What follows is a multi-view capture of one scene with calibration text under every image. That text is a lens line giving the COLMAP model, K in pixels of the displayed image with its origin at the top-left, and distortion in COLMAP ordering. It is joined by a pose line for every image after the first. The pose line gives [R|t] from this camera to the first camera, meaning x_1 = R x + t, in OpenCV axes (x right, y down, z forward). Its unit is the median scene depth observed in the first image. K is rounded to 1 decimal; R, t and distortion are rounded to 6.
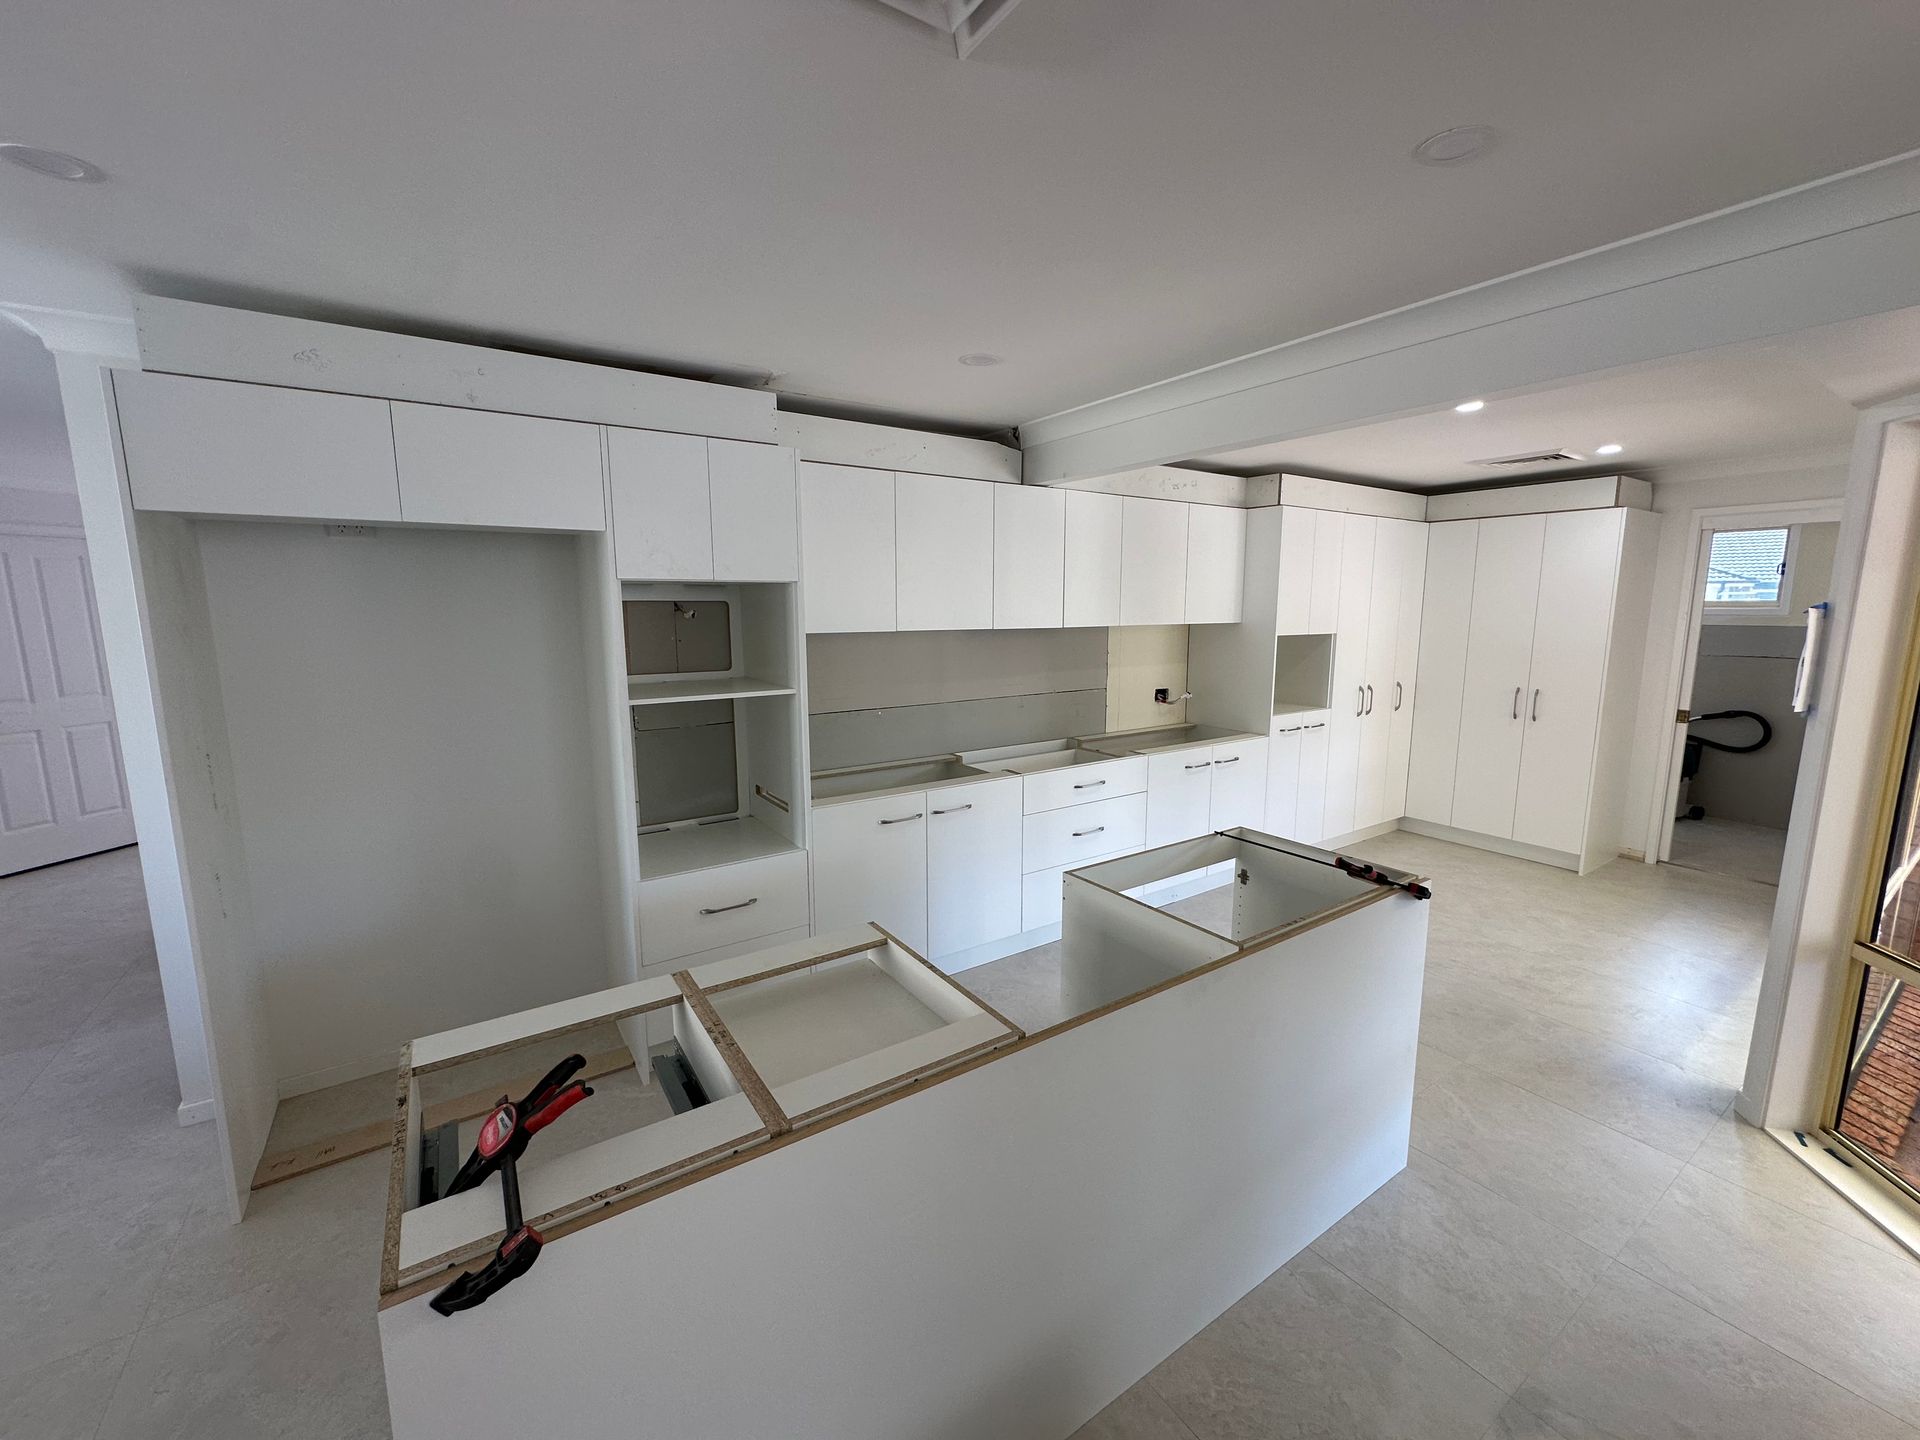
lens RADIAL K [[765.7, 0, 956.7], [0, 765.7, 713.1], [0, 0, 1]] dist [-0.003477, 0.001565]
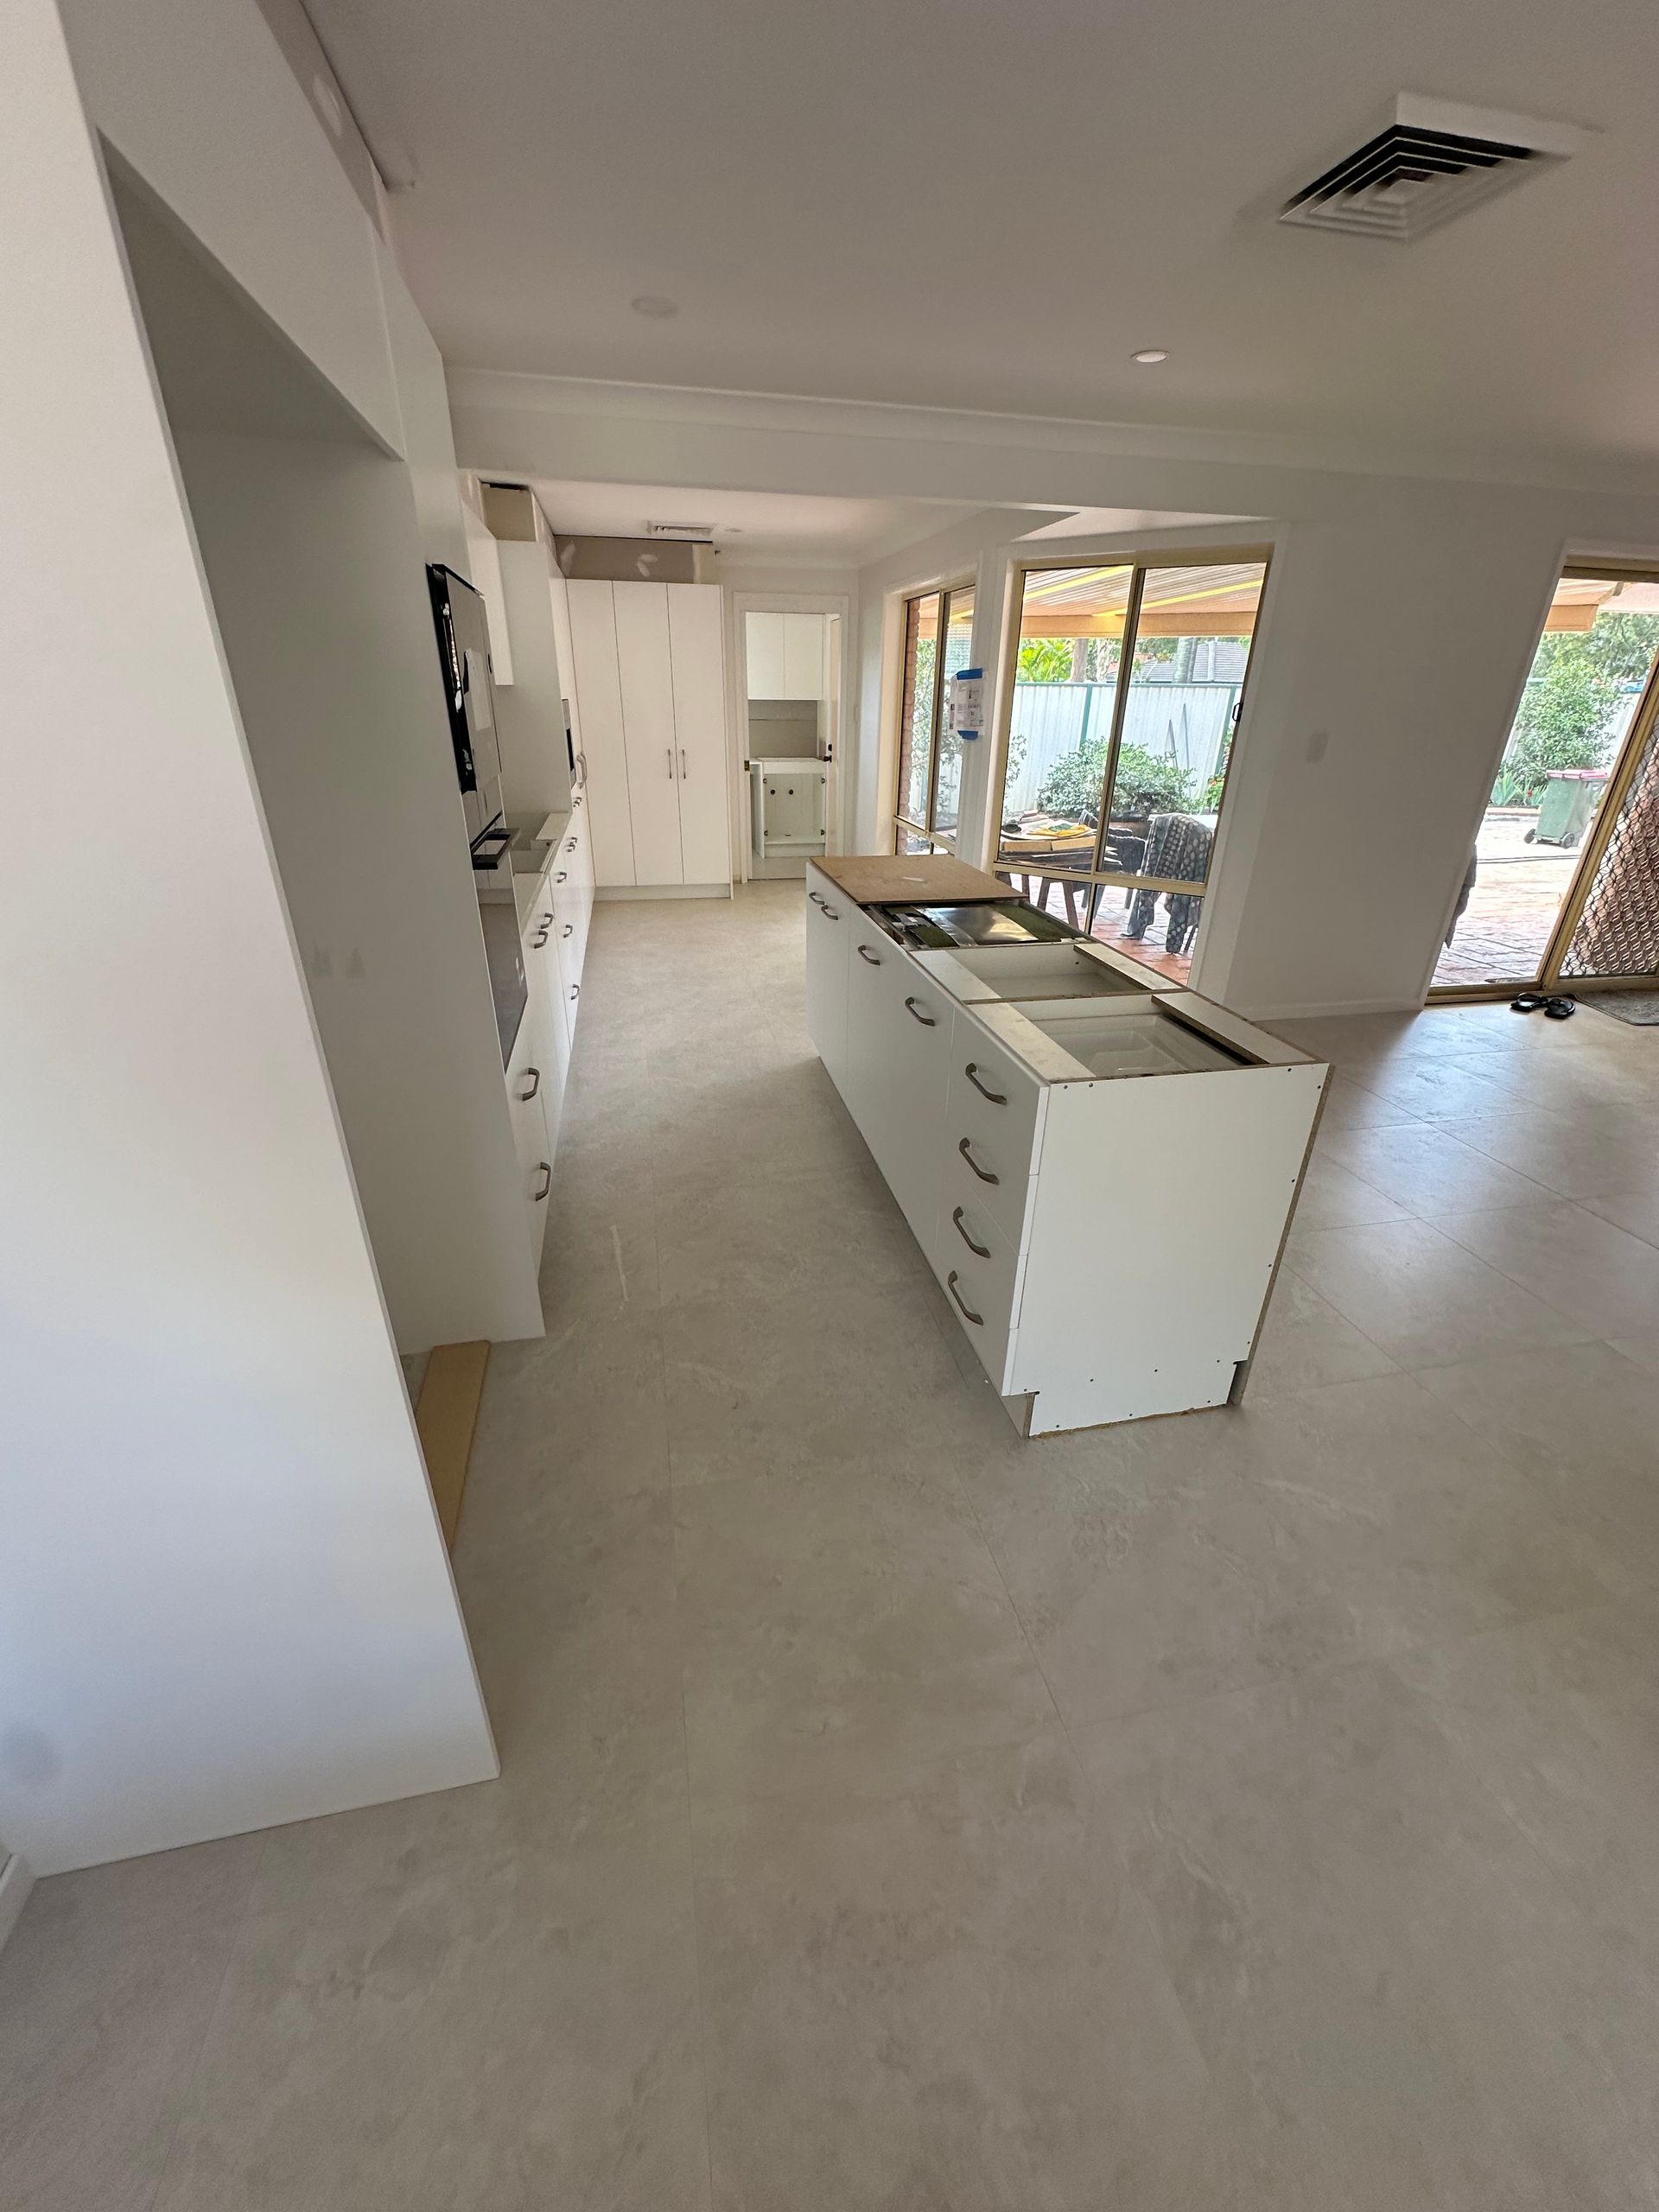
lens RADIAL K [[882.2, 0, 833.4], [0, 882.2, 1108.3], [0, 0, 1]] dist [-0.003477, 0.001565]
pose [[0.371572, -0.391273, 0.841926, -0.711770], [0.117541, 0.919382, 0.375394, -0.008448], [-0.920933, -0.040525, 0.387607, 0.311717]]
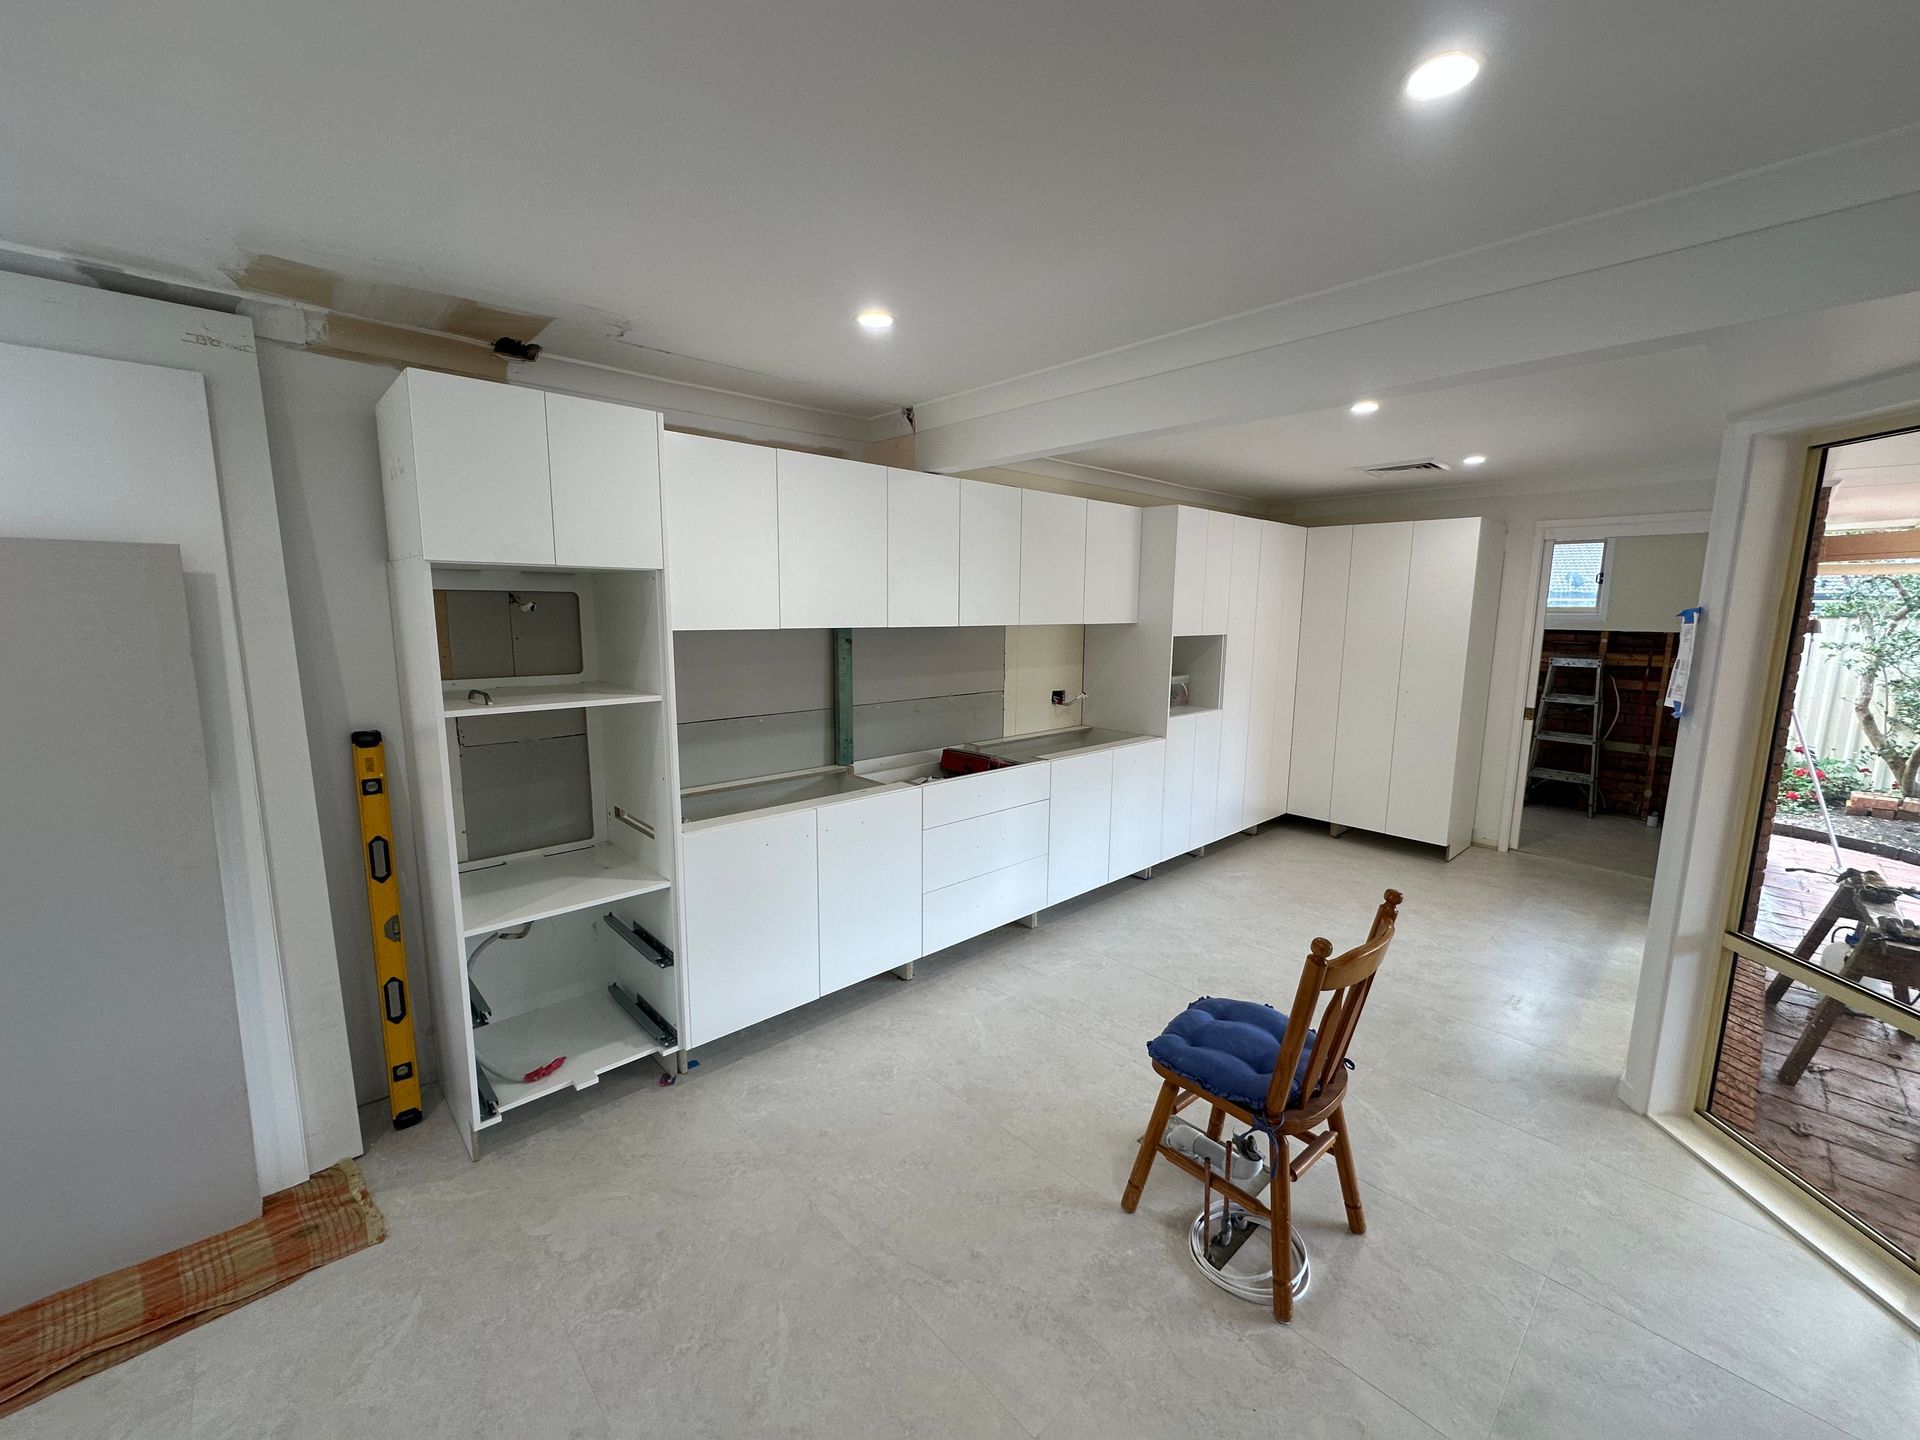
lens RADIAL K [[765.7, 0, 956.6], [0, 765.7, 715.2], [0, 0, 1]] dist [-0.003477, 0.001565]
pose [[0.987634, -0.010994, 0.156392, -0.015602], [0.010703, 0.999939, 0.002701, -0.006943], [-0.156412, -0.000993, 0.987691, 0.086534]]
